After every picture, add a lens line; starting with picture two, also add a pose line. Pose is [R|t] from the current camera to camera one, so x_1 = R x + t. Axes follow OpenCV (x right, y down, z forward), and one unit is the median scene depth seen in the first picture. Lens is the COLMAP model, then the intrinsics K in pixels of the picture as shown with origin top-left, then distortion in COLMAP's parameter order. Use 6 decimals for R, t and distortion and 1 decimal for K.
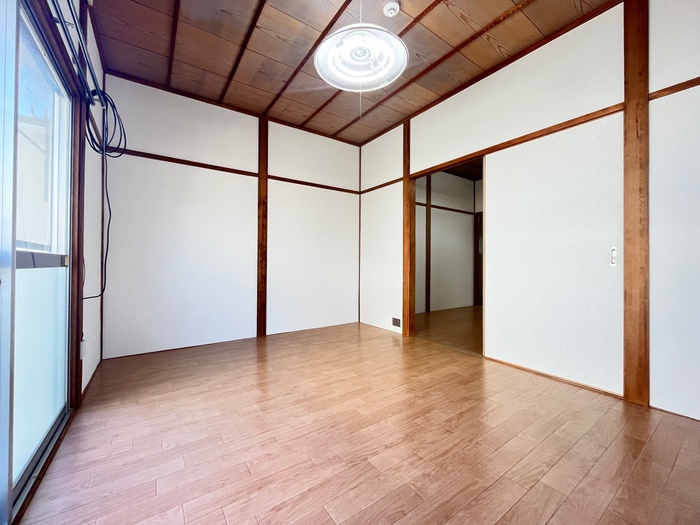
lens RADIAL K [[281.7, 0, 349.3], [0, 281.7, 263.5], [0, 0, 1]] dist [-0.002262, 0.000523]
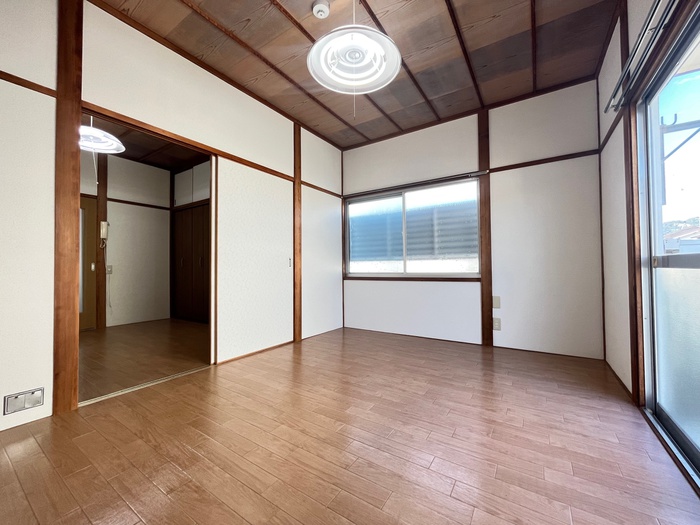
lens RADIAL K [[281.7, 0, 354.2], [0, 281.7, 259.1], [0, 0, 1]] dist [-0.002262, 0.000523]
pose [[-0.375027, 0.026574, 0.926633, -1.197713], [0.005903, 0.999637, -0.026279, 0.004873], [-0.926995, -0.004386, -0.375047, 1.879123]]
